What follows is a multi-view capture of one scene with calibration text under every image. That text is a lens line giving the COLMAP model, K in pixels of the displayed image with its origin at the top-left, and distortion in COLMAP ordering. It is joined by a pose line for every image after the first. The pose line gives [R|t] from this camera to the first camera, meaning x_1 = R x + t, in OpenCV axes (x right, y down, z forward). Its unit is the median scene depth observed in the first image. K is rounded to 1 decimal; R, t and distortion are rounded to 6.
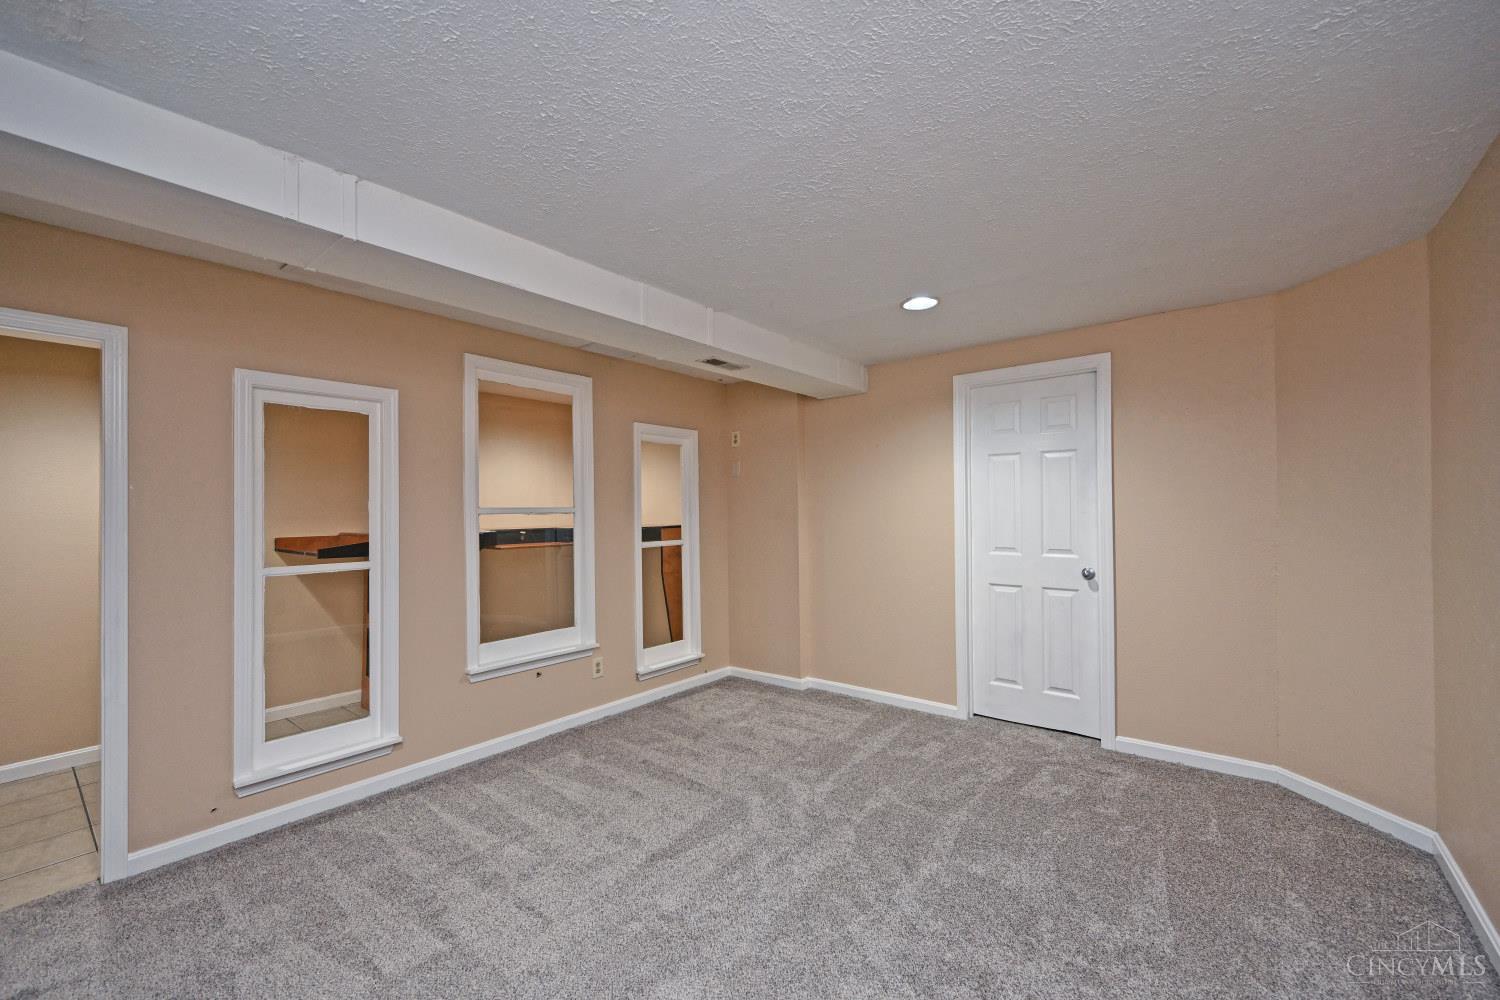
lens RADIAL K [[602.3, 0, 747.3], [0, 602.3, 503.4], [0, 0, 1]] dist [-0.001265, 0.000334]
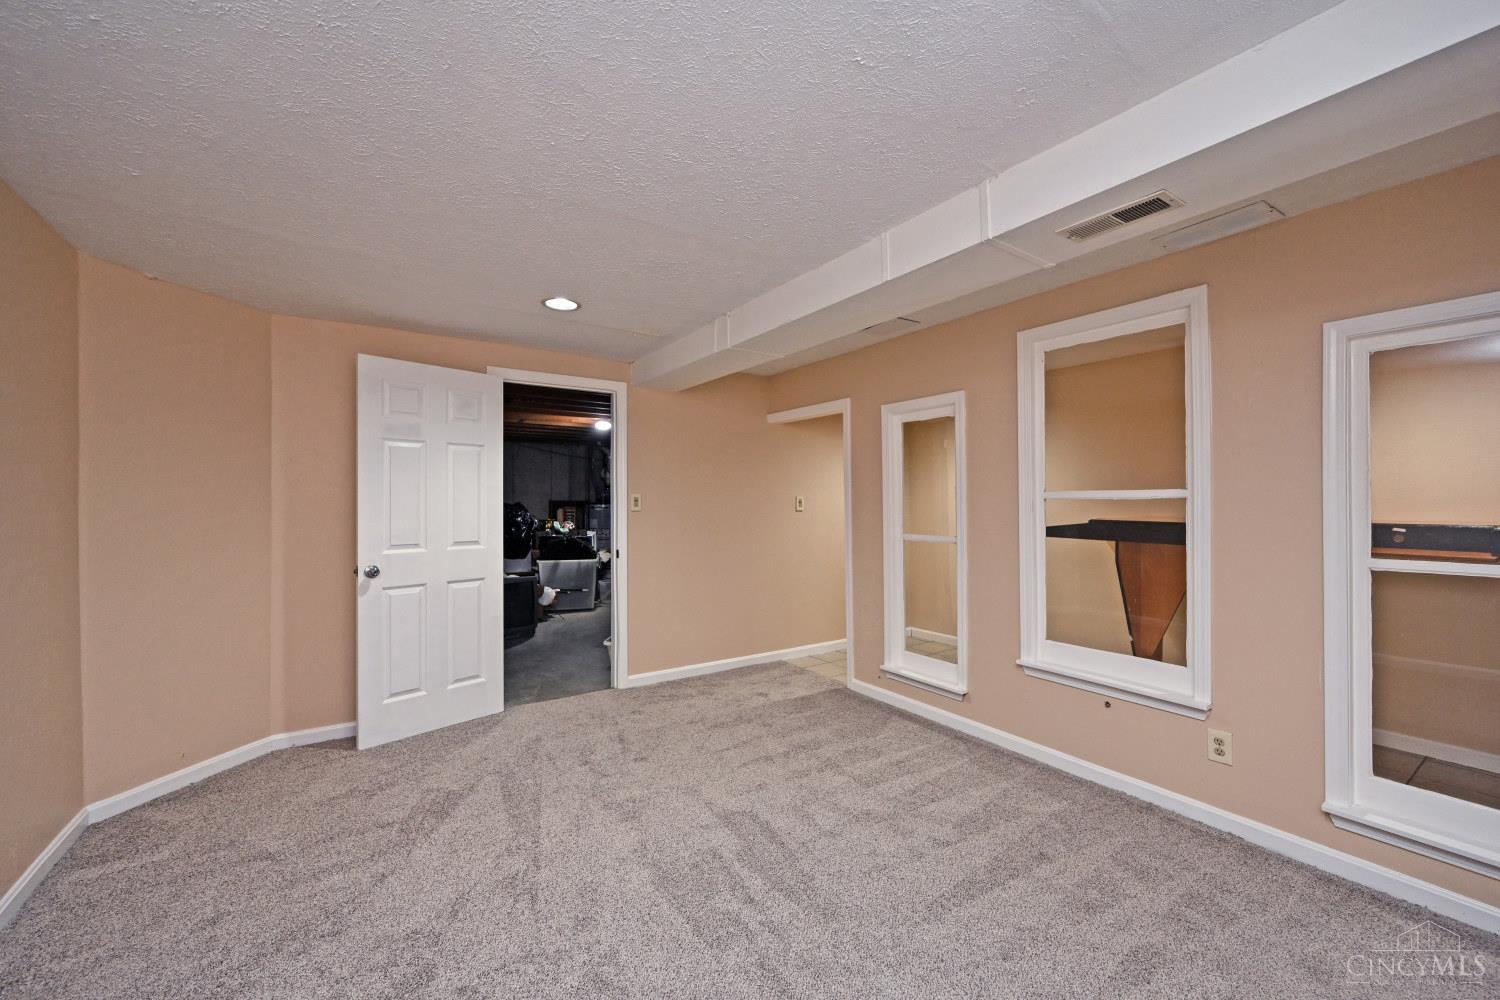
lens RADIAL K [[597.0, 0, 755.1], [0, 597.0, 498.1], [0, 0, 1]] dist [0.000123, 0.000016]
pose [[-0.292339, 0.008294, -0.956279, 0.971098], [0.016853, 0.999852, 0.003520, 0.010837], [0.956166, -0.015087, -0.292435, 1.466262]]
